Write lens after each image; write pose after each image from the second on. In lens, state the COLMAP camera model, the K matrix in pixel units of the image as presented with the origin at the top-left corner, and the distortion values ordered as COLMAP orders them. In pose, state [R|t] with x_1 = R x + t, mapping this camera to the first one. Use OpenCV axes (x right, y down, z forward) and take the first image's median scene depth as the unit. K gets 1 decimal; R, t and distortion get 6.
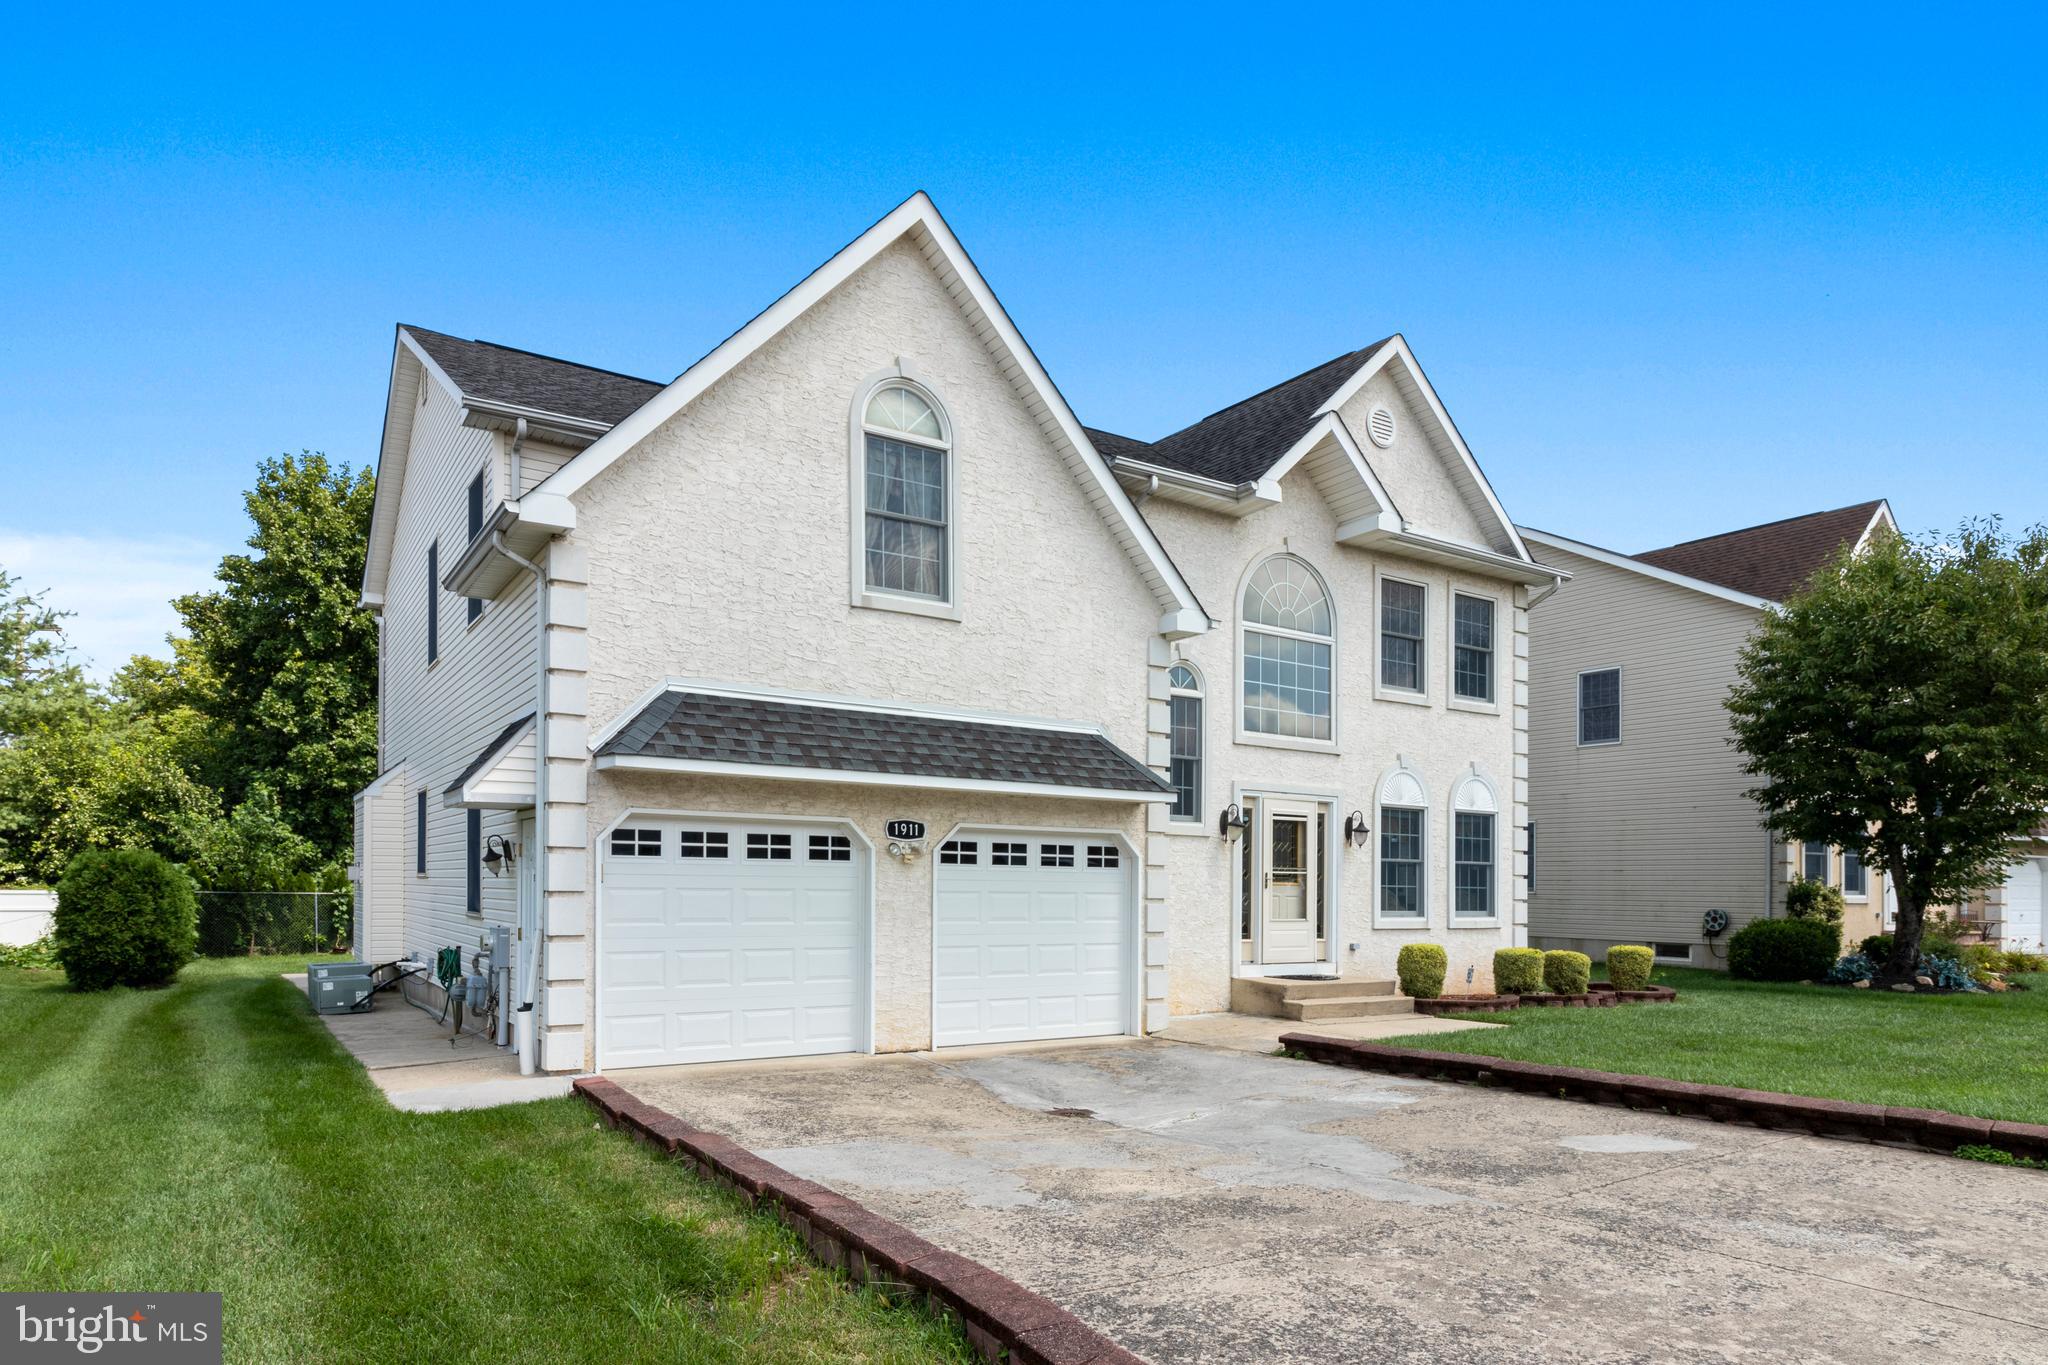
lens RADIAL K [[1252.4, 0, 1021.9], [0, 1252.4, 889.7], [0, 0, 1]] dist [-0.003758, 0.000297]
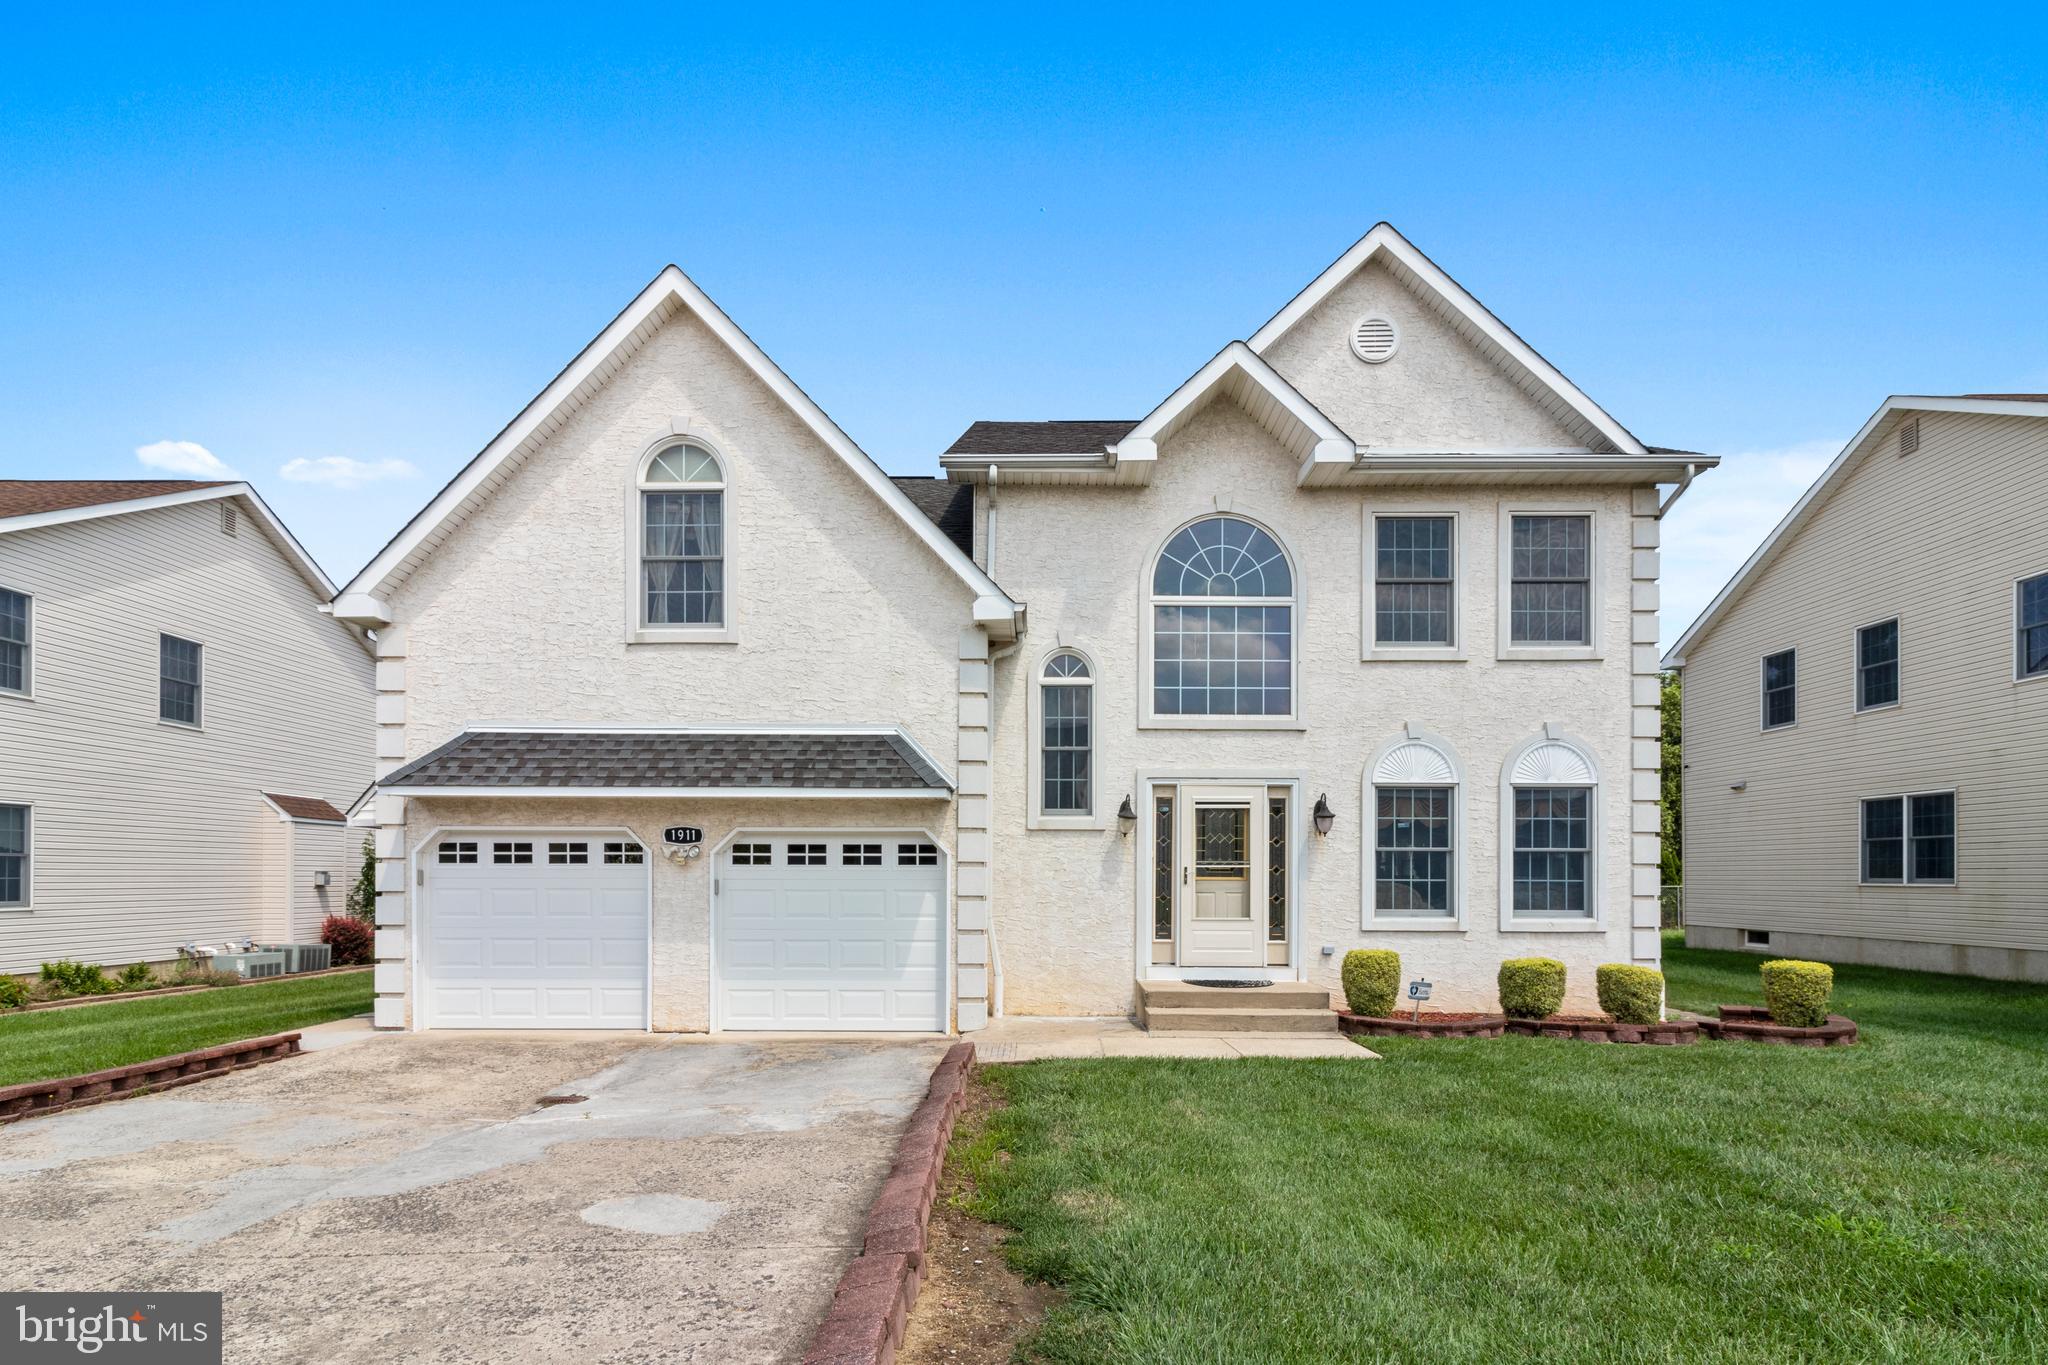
lens RADIAL K [[1045.9, 0, 1025.1], [0, 1045.9, 895.1], [0, 0, 1]] dist [0.003557, 0.000073]
pose [[0.824639, -0.006799, -0.565619, 0.638947], [0.006031, 0.999977, -0.003228, 0.010088], [0.565628, -0.000749, 0.824660, 0.366242]]
